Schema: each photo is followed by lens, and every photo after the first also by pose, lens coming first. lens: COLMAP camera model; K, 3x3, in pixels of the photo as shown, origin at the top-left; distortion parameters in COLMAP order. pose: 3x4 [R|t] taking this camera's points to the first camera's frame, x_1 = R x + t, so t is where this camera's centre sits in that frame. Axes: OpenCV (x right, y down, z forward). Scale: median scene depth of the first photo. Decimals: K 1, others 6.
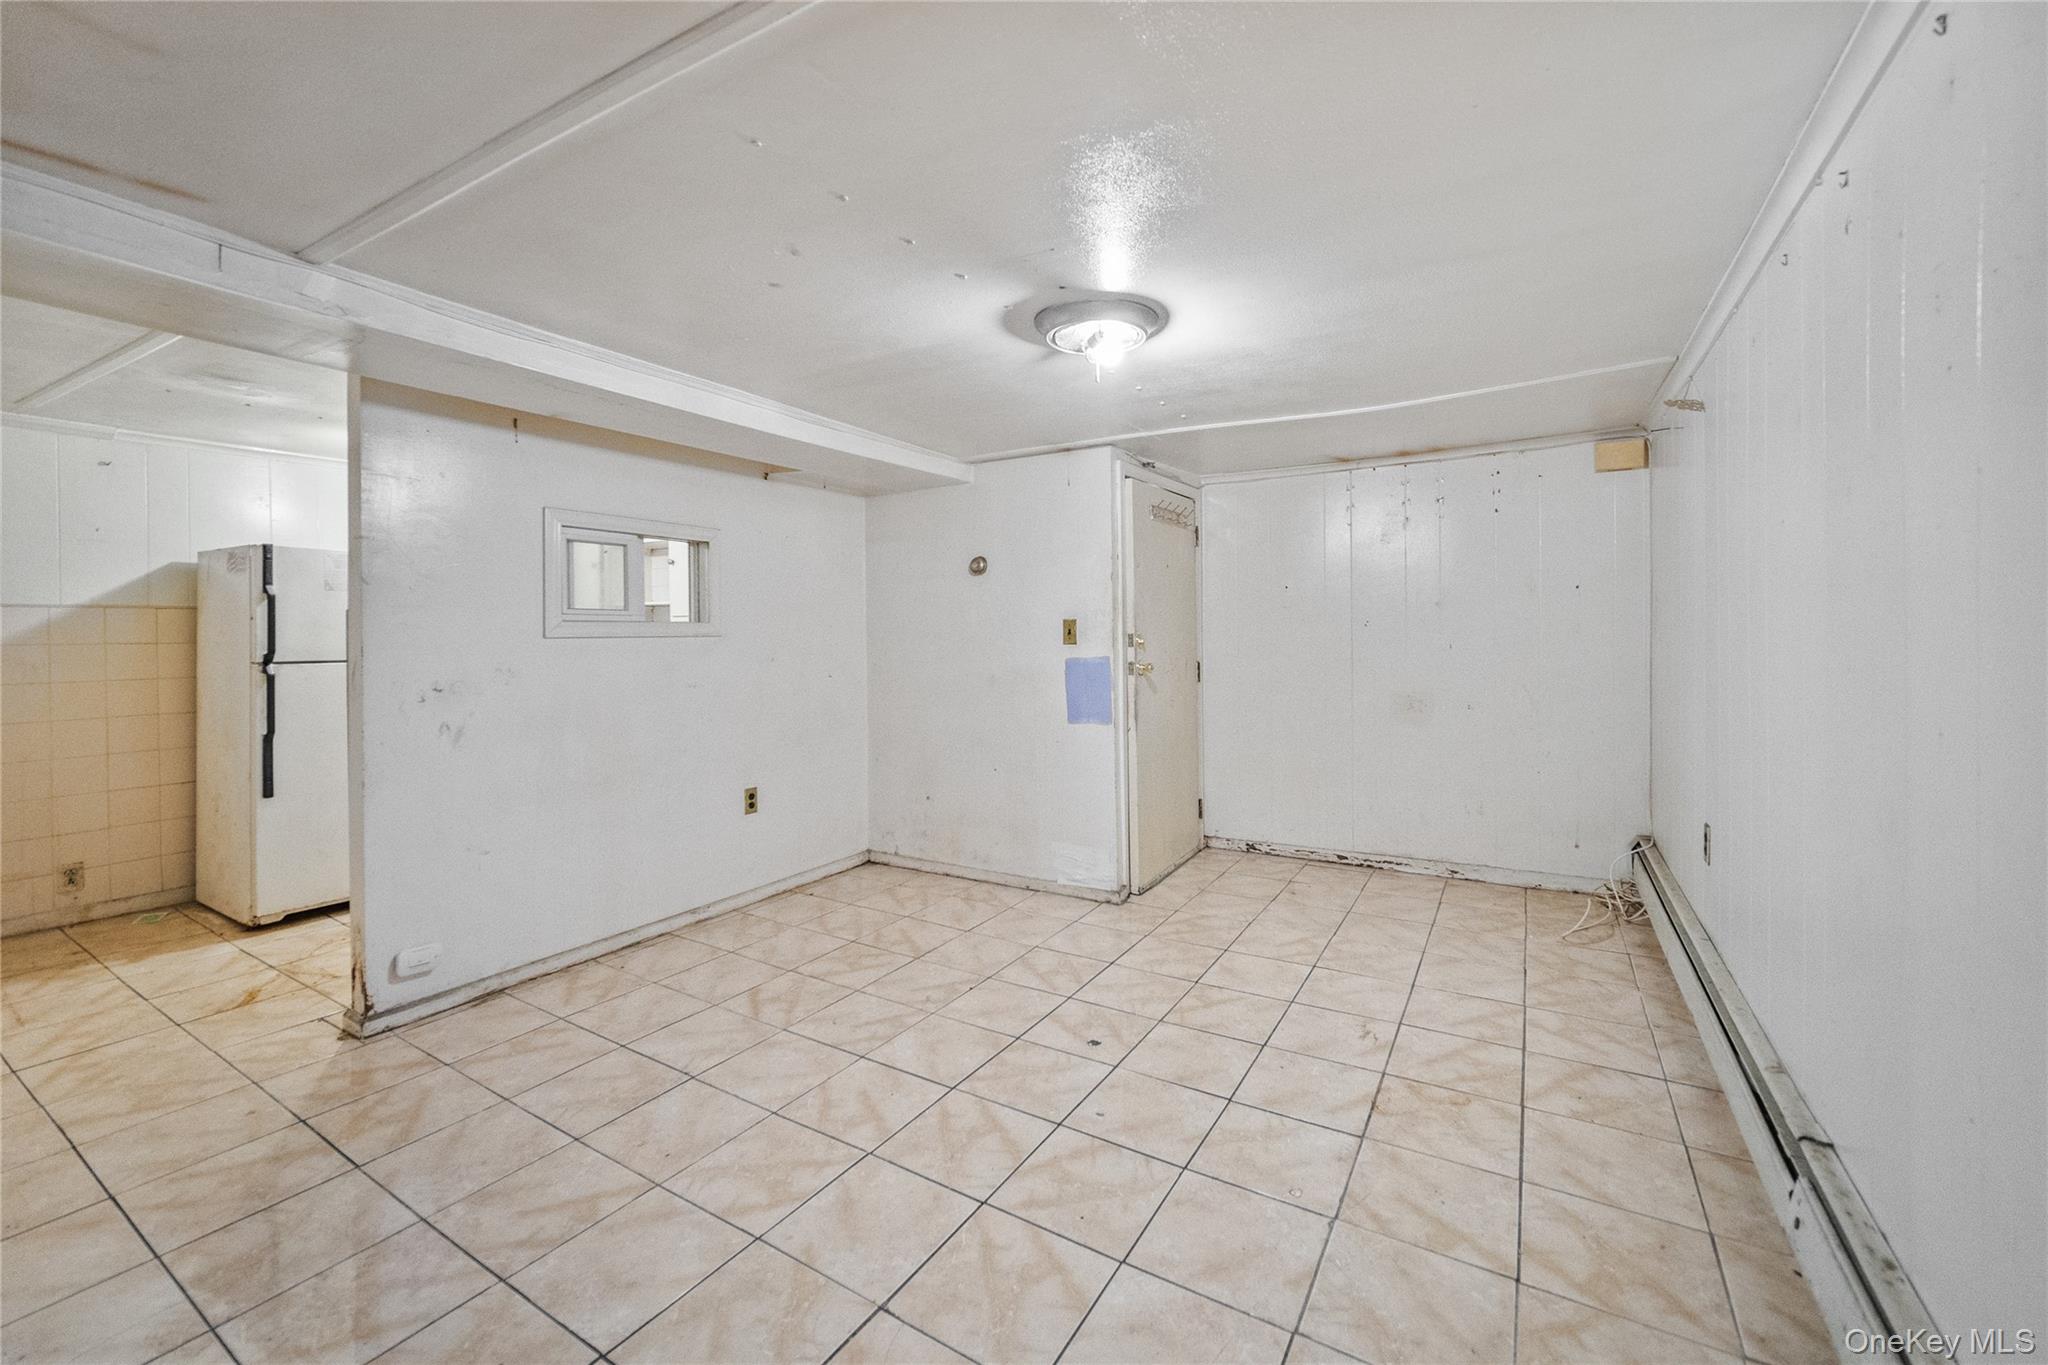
lens RADIAL K [[851.8, 0, 1005.6], [0, 851.8, 628.1], [0, 0, 1]] dist [0.001665, 0.000147]
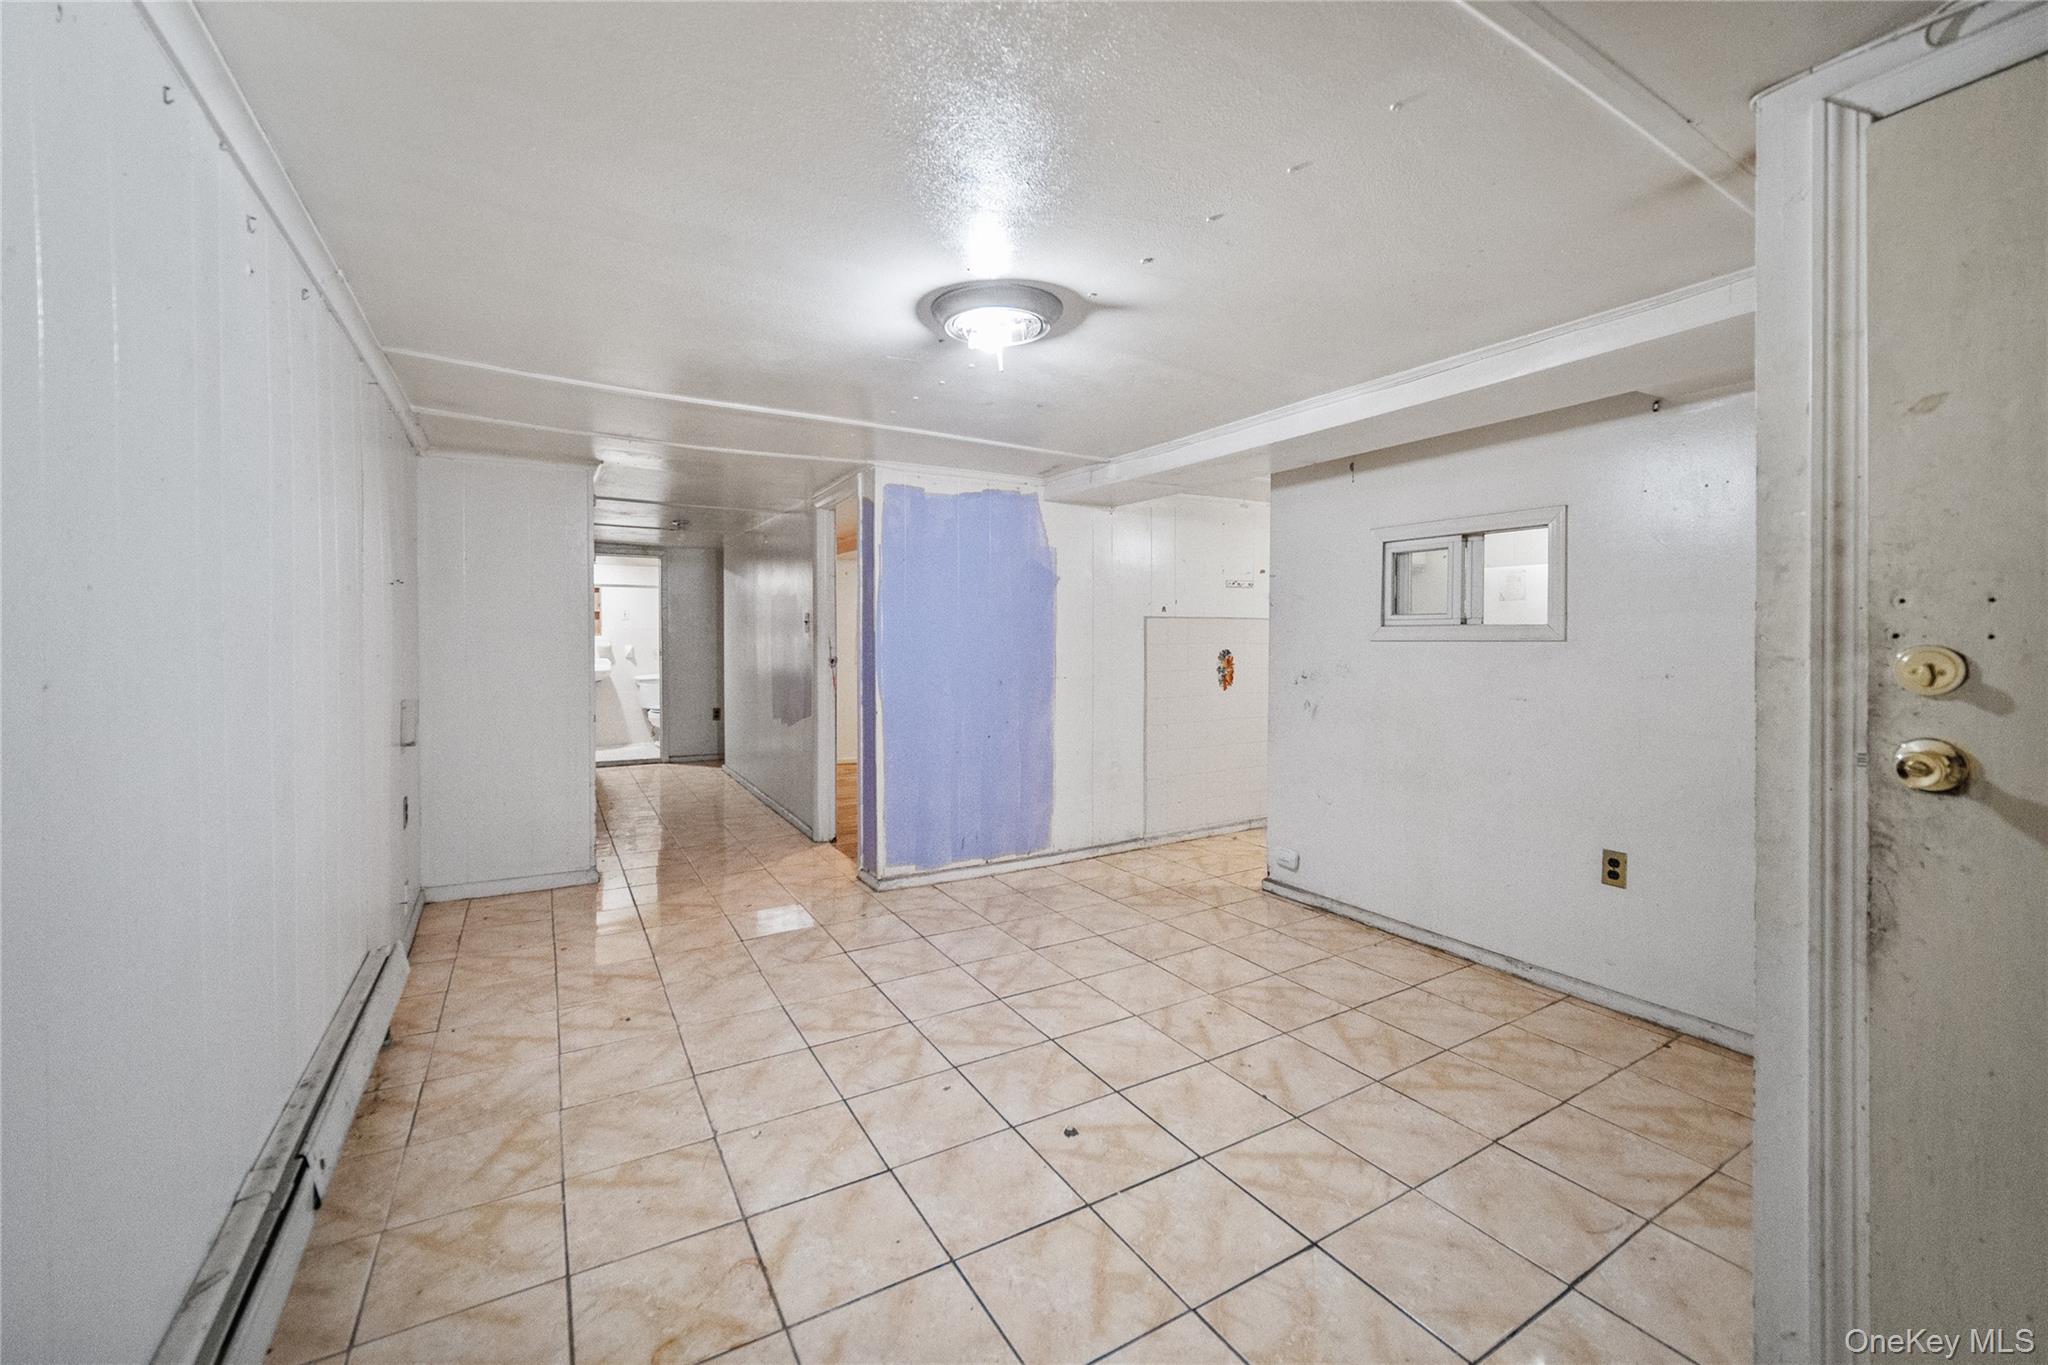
lens RADIAL K [[805.7, 0, 1016.0], [0, 805.7, 649.6], [0, 0, 1]] dist [-0.000878, 0.000110]
pose [[-0.457456, 0.017866, -0.889053, 0.873560], [0.008370, 0.999840, 0.015786, 0.002182], [0.889193, -0.000220, -0.457533, 1.397922]]
